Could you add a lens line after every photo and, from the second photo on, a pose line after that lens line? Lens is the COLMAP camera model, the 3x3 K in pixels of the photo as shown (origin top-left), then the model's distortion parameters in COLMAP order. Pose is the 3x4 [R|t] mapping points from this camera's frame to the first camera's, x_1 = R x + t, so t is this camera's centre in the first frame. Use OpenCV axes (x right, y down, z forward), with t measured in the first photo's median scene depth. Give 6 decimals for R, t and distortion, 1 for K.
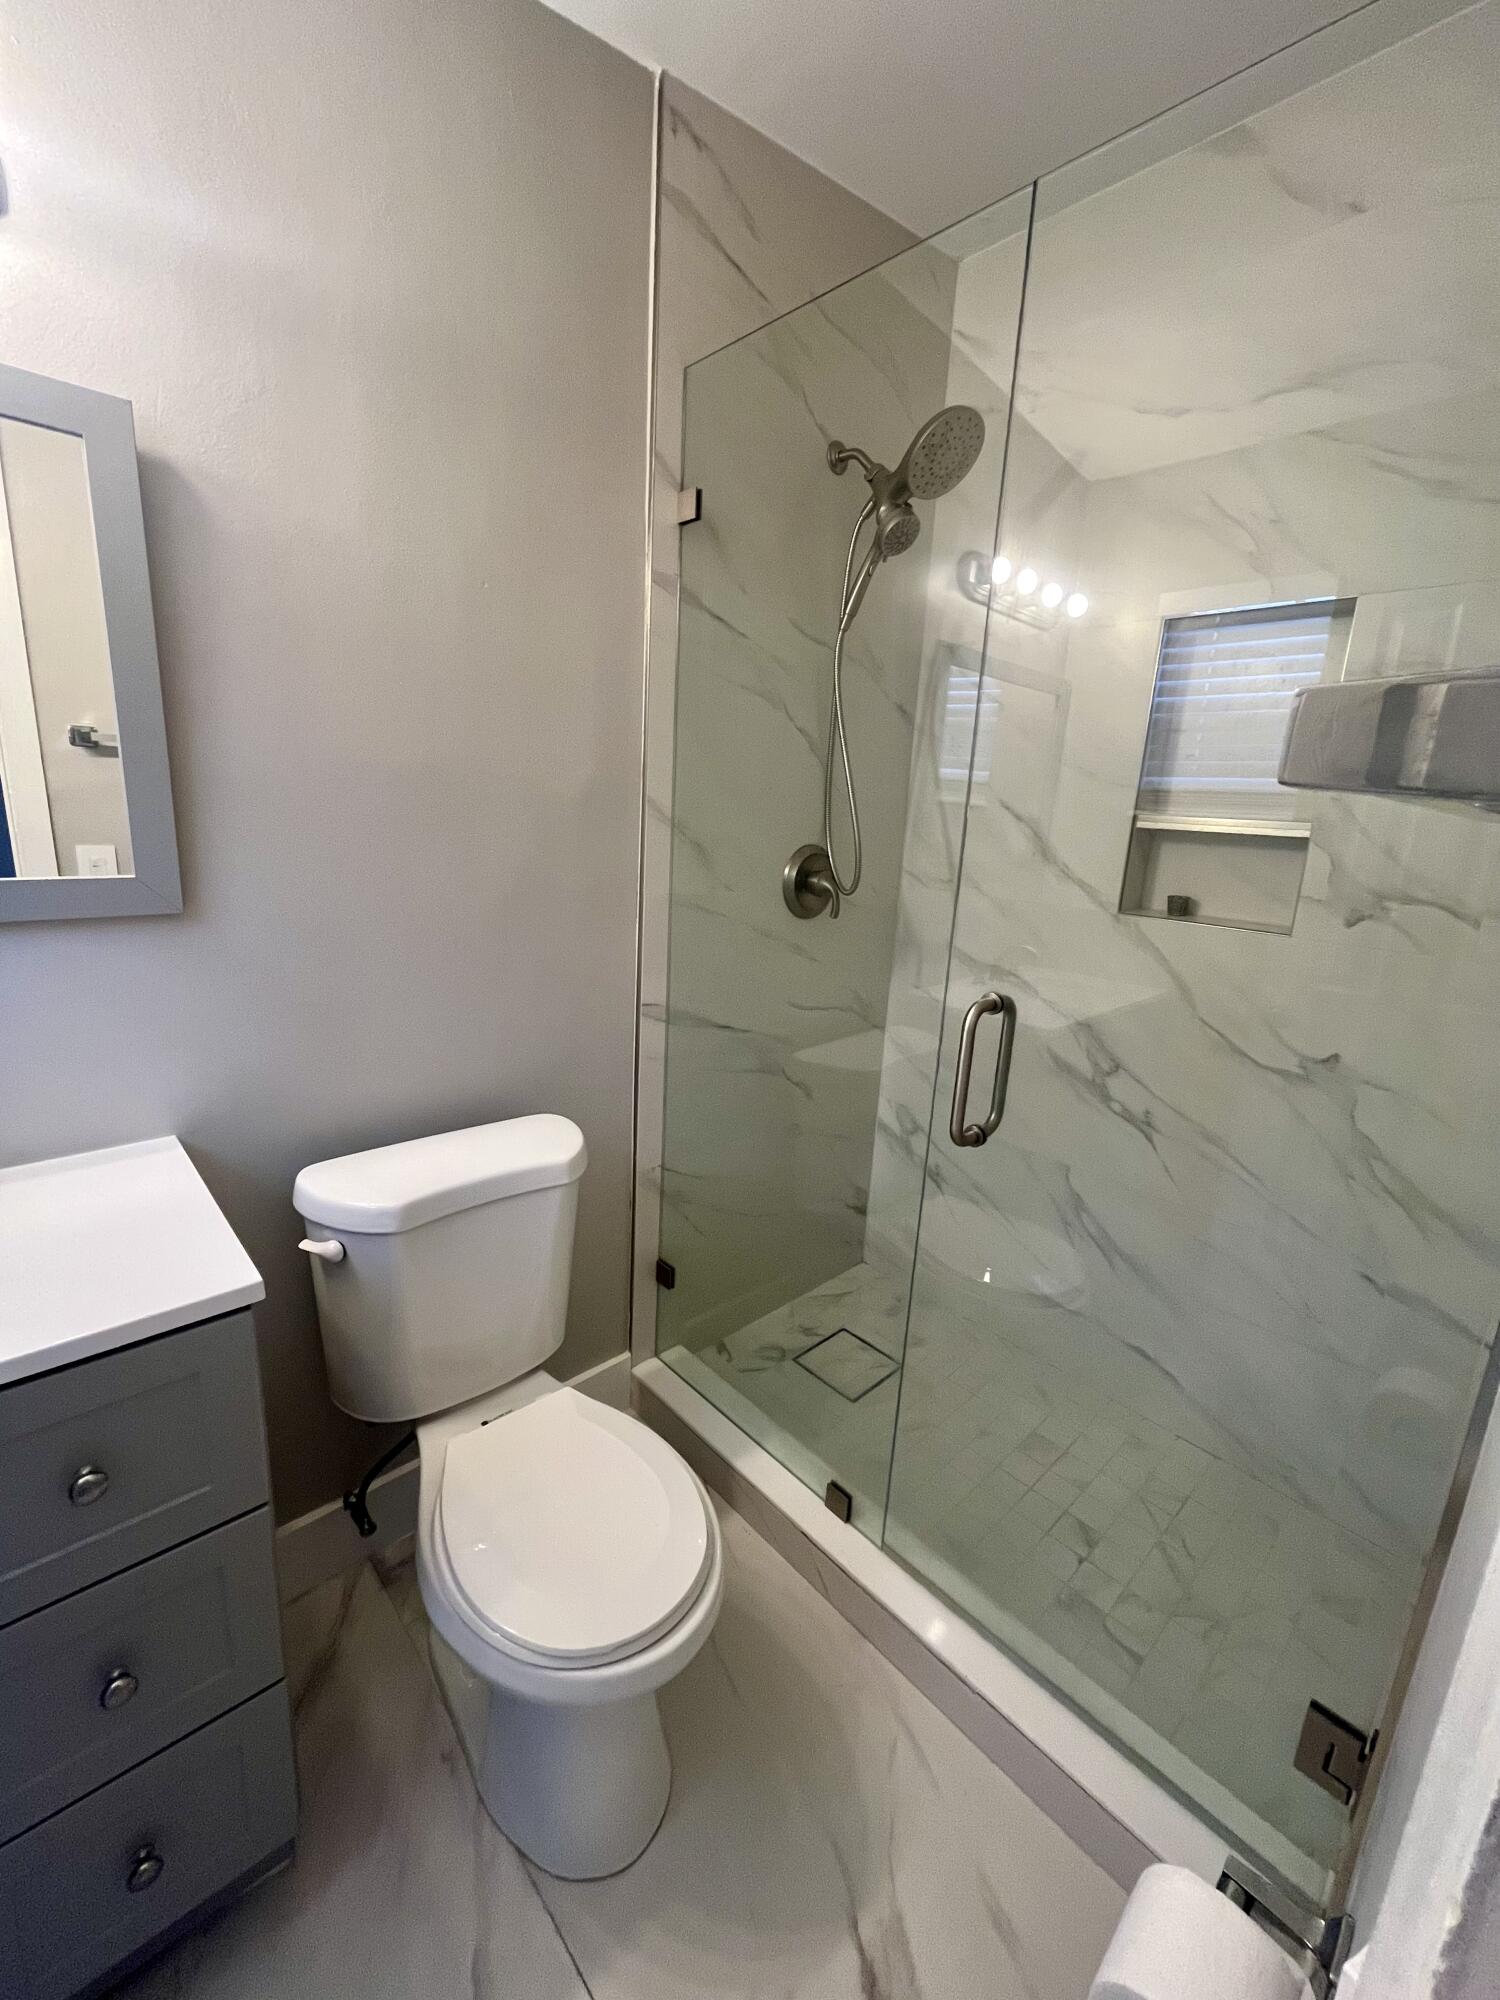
lens RADIAL K [[817.6, 0, 746.8], [0, 817.6, 997.4], [0, 0, 1]] dist [0.000168, -0.001556]
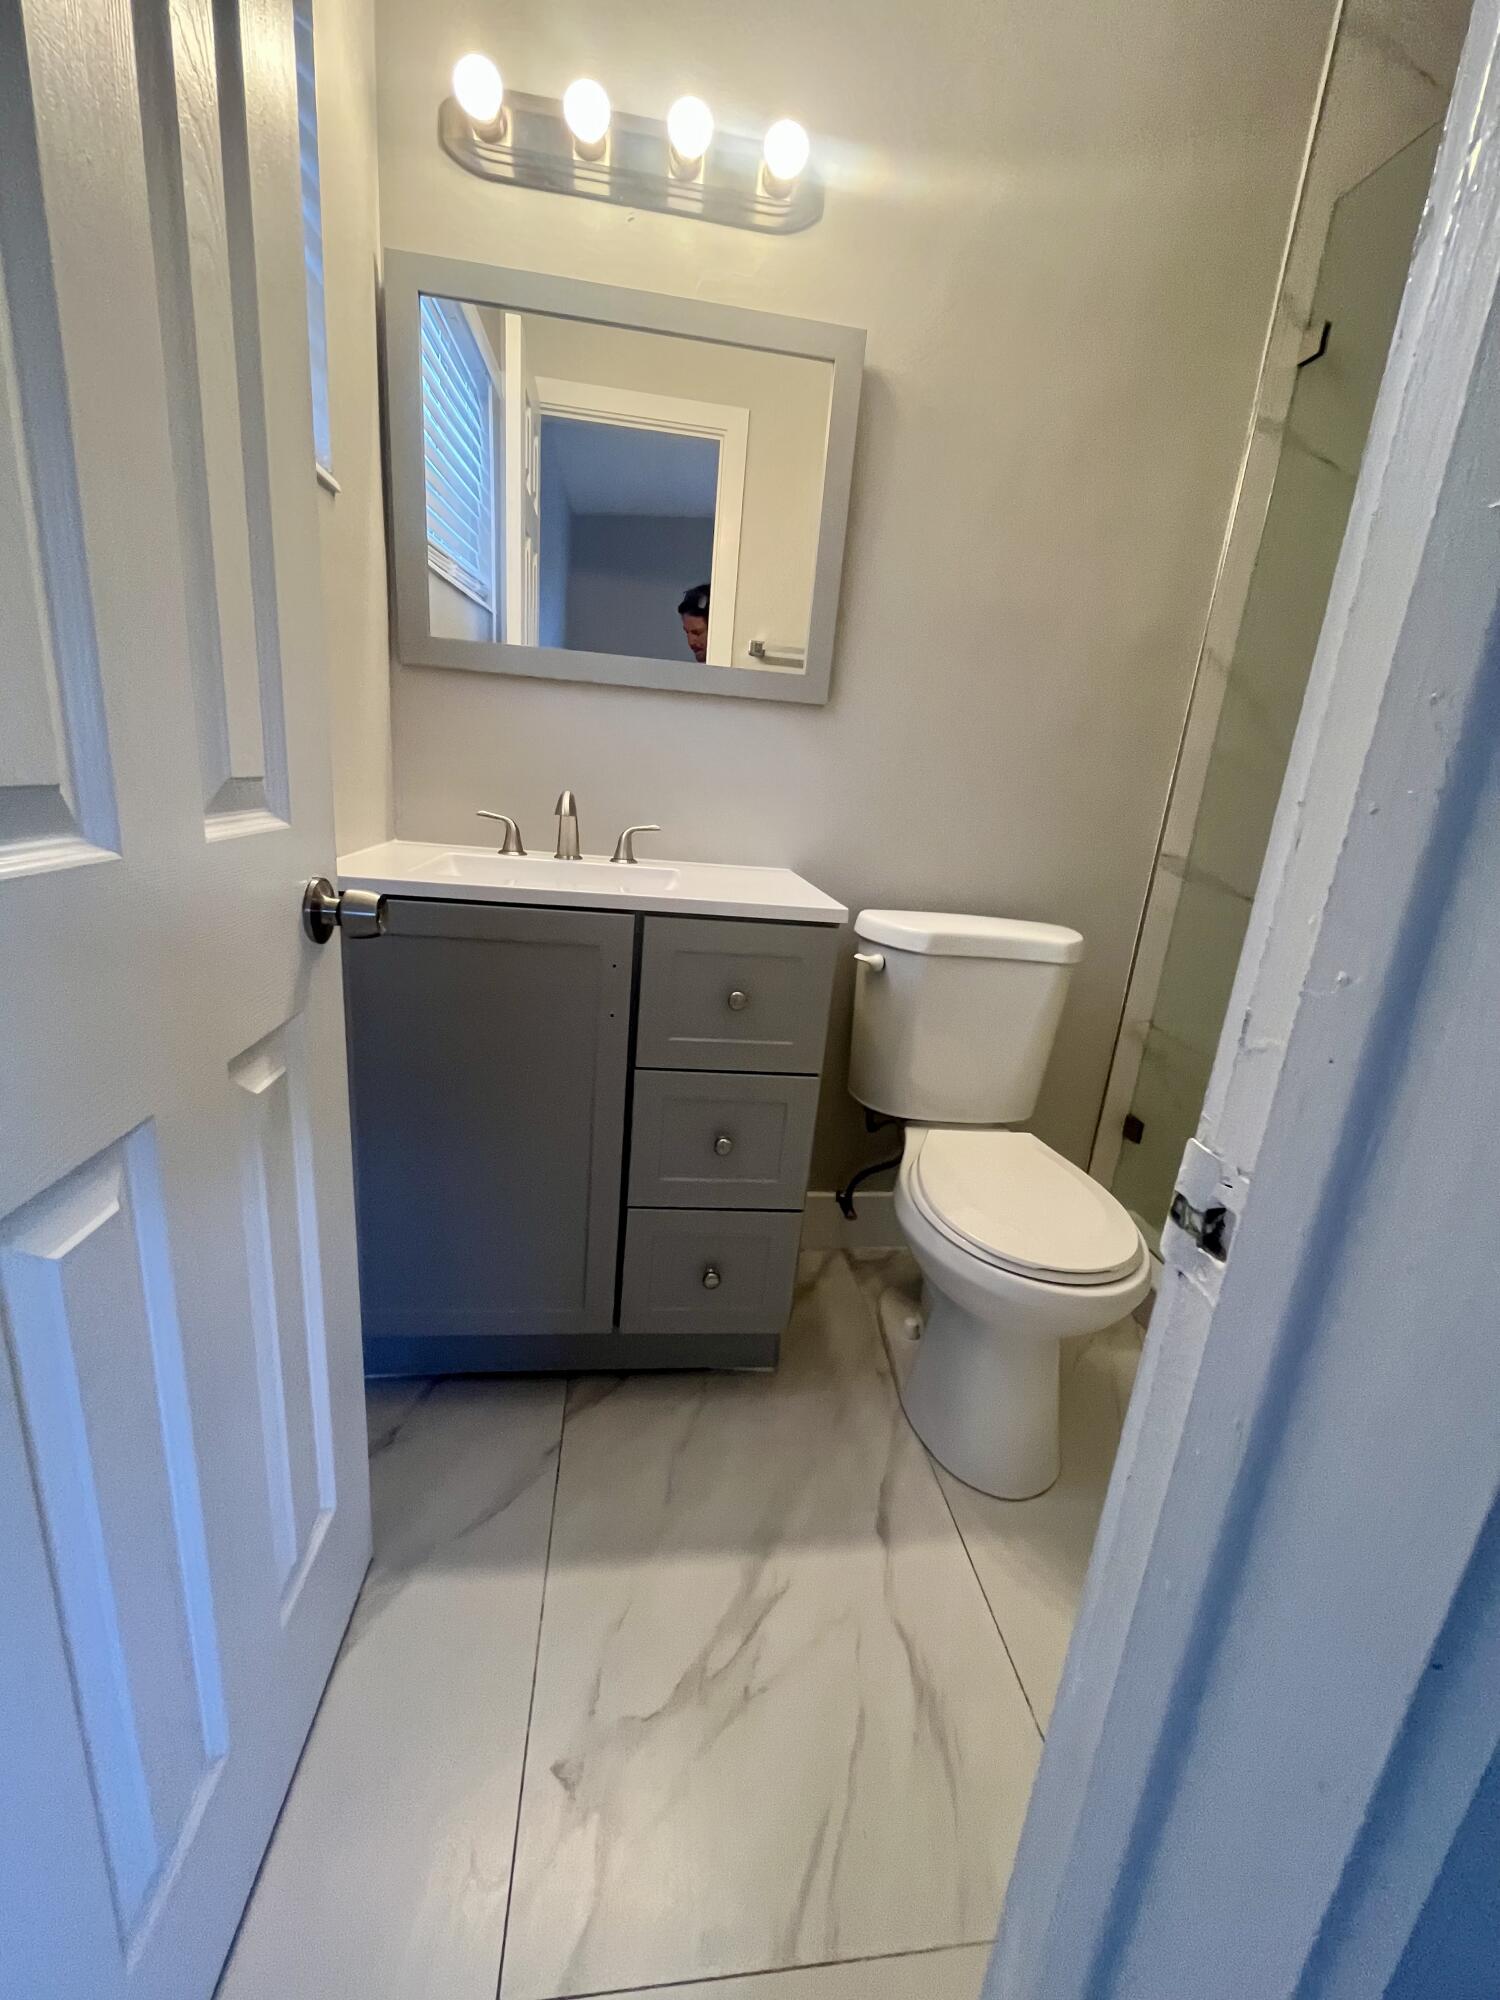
lens RADIAL K [[817.6, 0, 750.1], [0, 817.6, 999.7], [0, 0, 1]] dist [0.000168, -0.001556]
pose [[0.818278, 0.173831, -0.547909, 0.053402], [-0.173249, 0.983436, 0.053269, 0.260632], [0.548094, 0.051335, 0.834840, -0.176862]]
